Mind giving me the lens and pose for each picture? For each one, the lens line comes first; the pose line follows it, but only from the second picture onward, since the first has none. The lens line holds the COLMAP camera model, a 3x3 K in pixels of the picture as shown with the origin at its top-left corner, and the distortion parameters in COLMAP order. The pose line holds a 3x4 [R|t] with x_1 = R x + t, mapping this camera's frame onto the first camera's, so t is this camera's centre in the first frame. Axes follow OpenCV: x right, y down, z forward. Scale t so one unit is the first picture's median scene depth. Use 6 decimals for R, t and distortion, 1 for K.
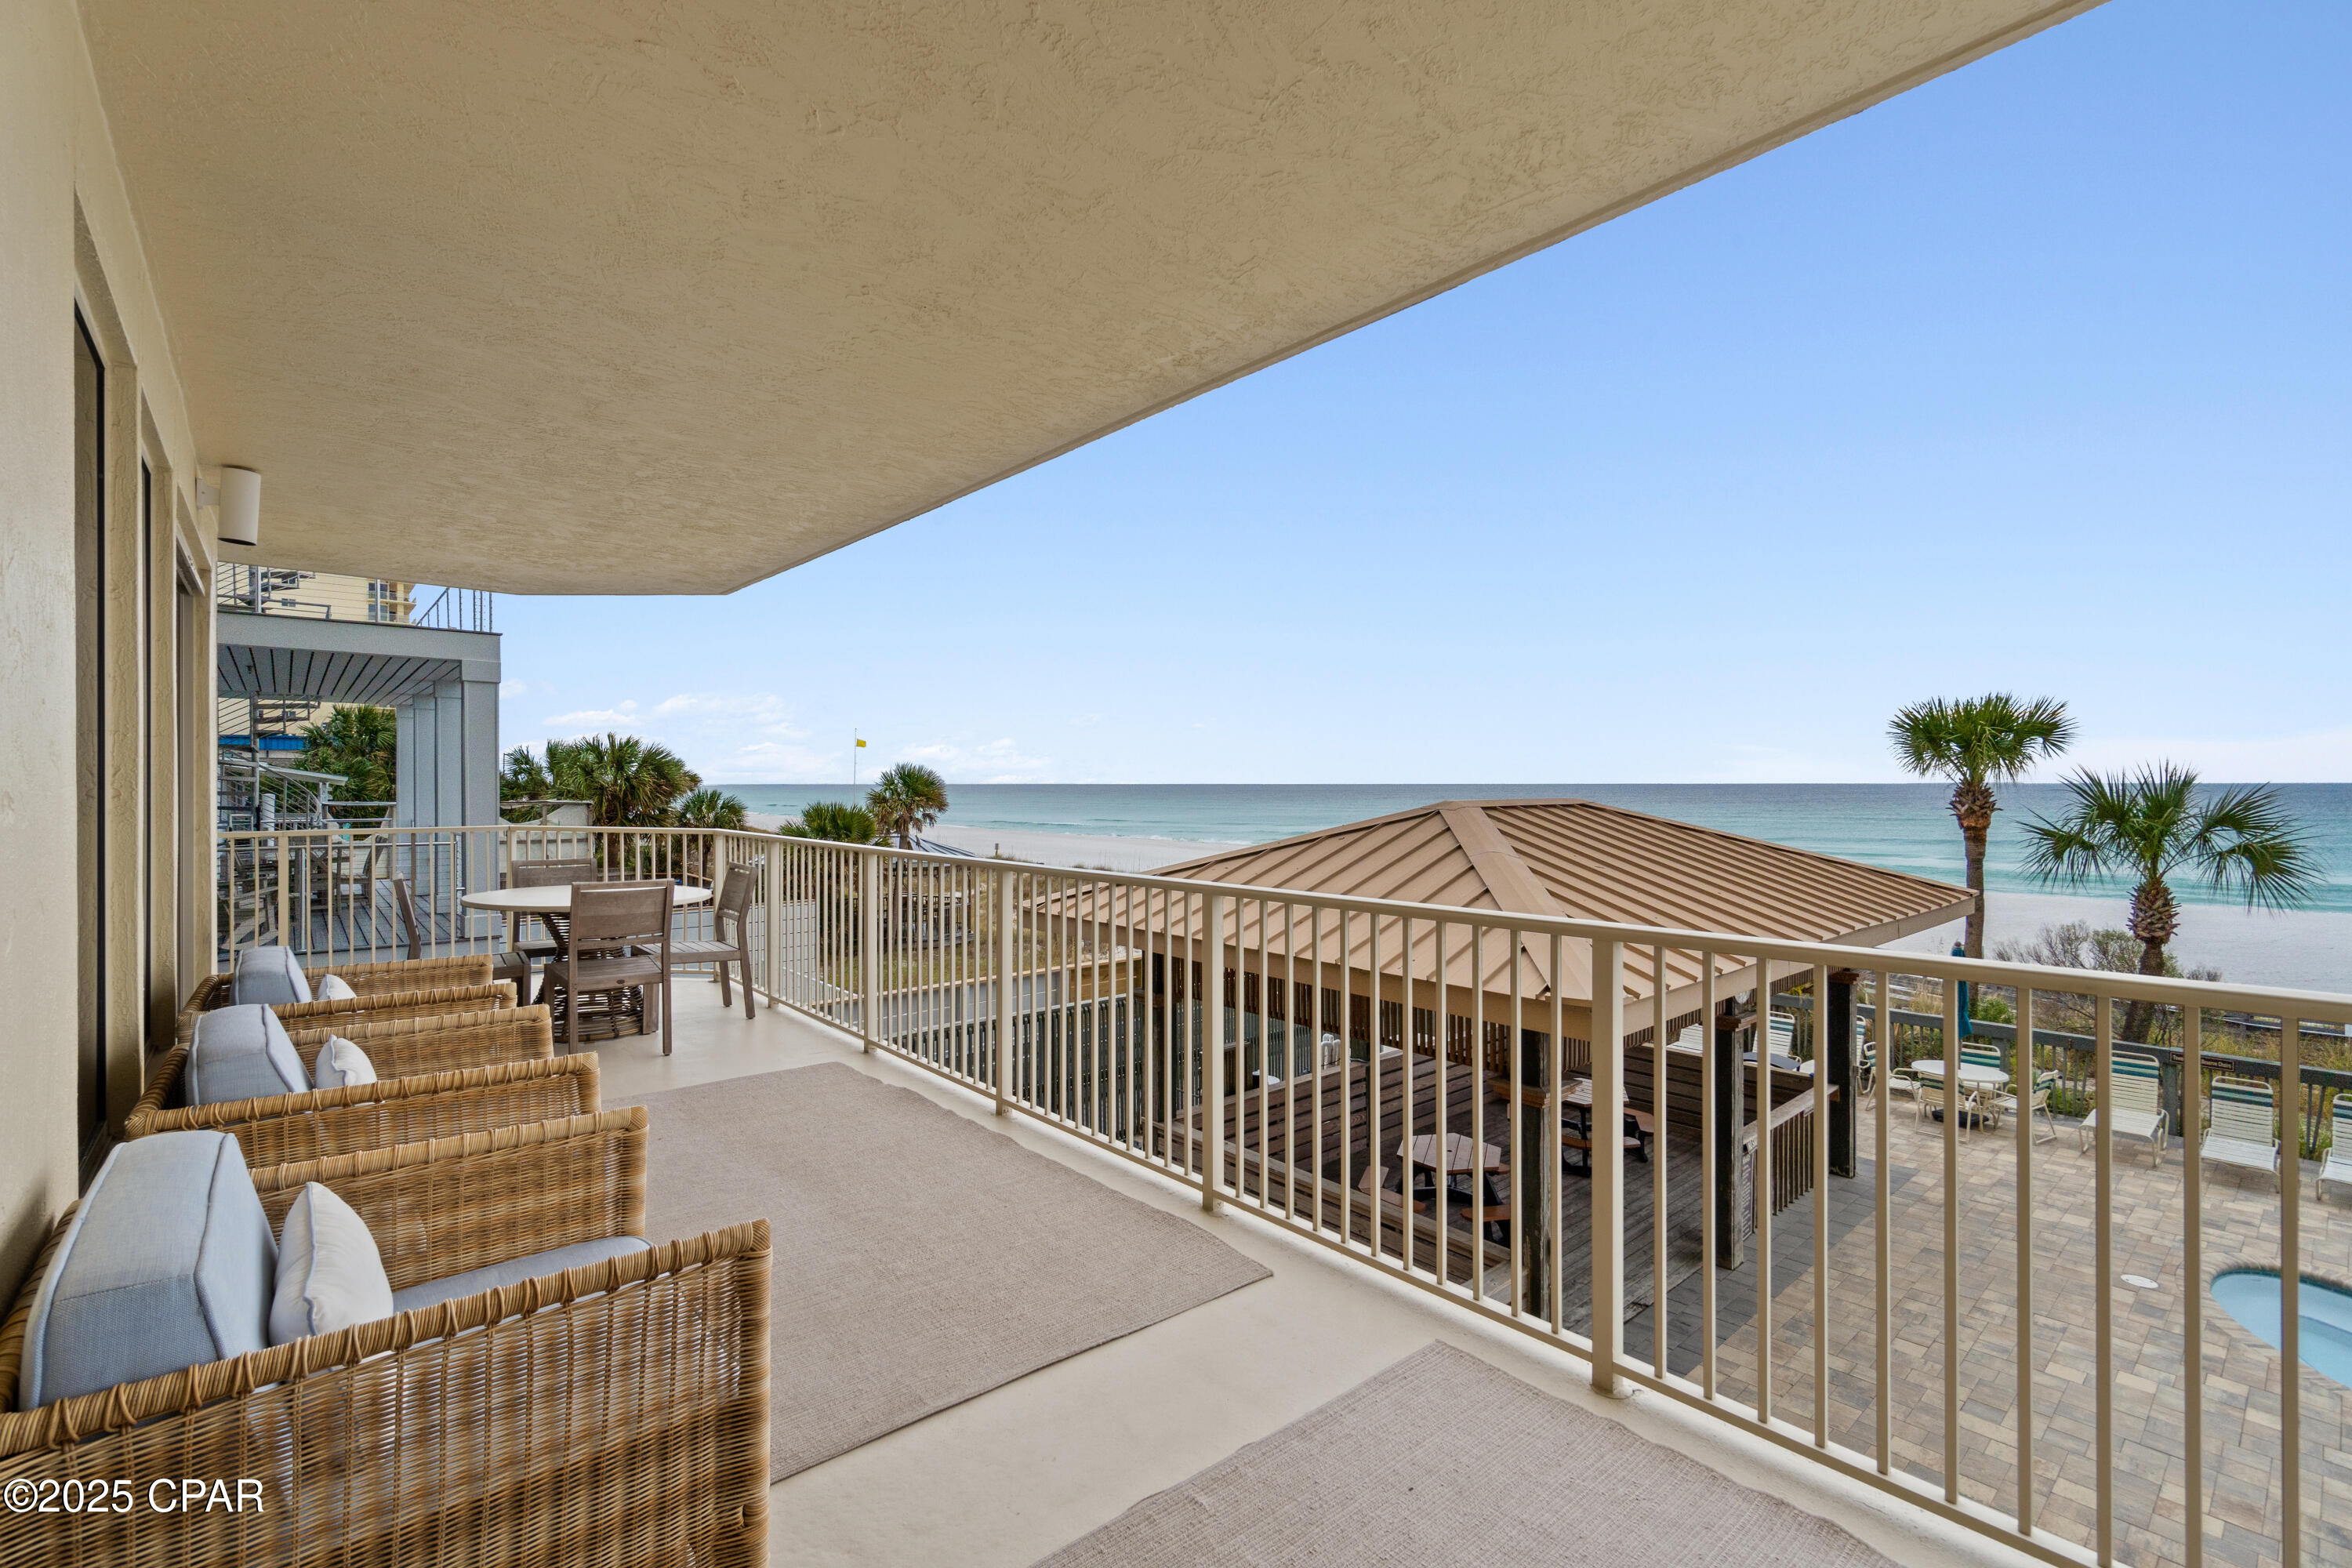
lens RADIAL K [[1035.2, 0, 1191.5], [0, 1035.2, 786.2], [0, 0, 1]] dist [-0.025568, 0.000139]
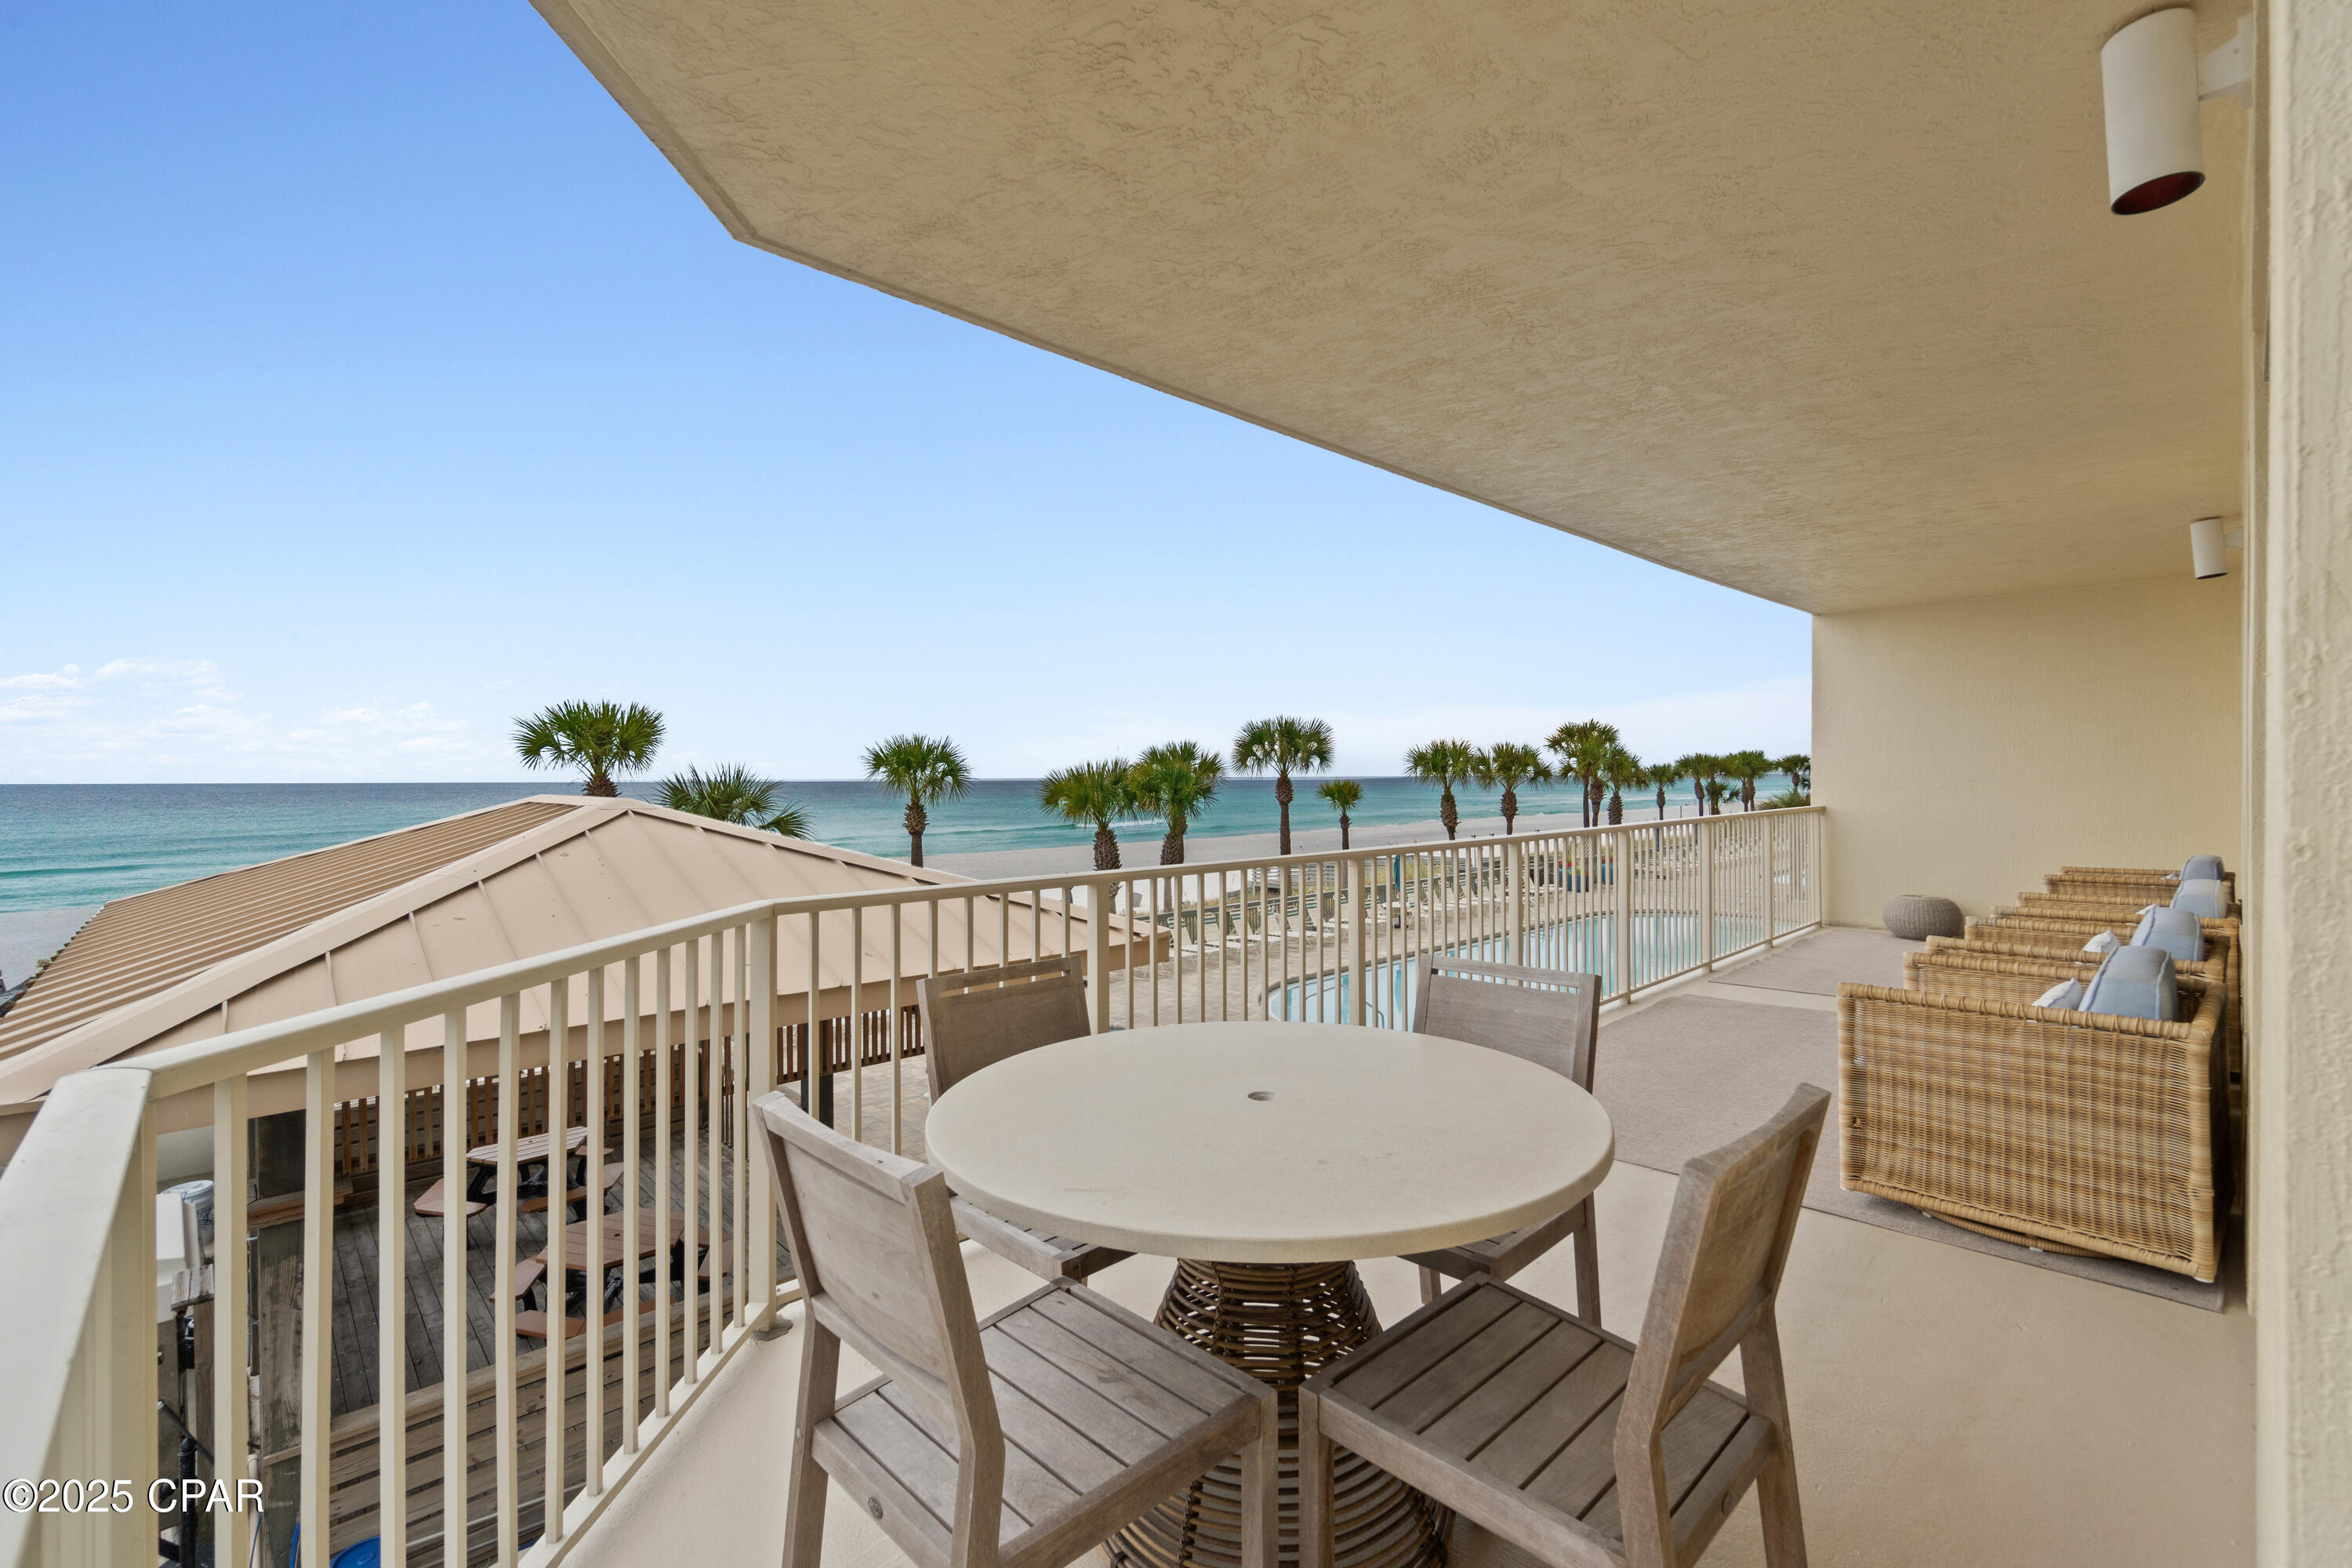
lens RADIAL K [[1035.2, 0, 1191.5], [0, 1035.2, 786.2], [0, 0, 1]] dist [-0.025568, 0.000139]
pose [[-0.038766, -0.005281, 0.999234, -1.301062], [0.000720, 0.999986, 0.005312, 0.003812], [-0.999248, 0.000925, -0.038762, 1.369423]]
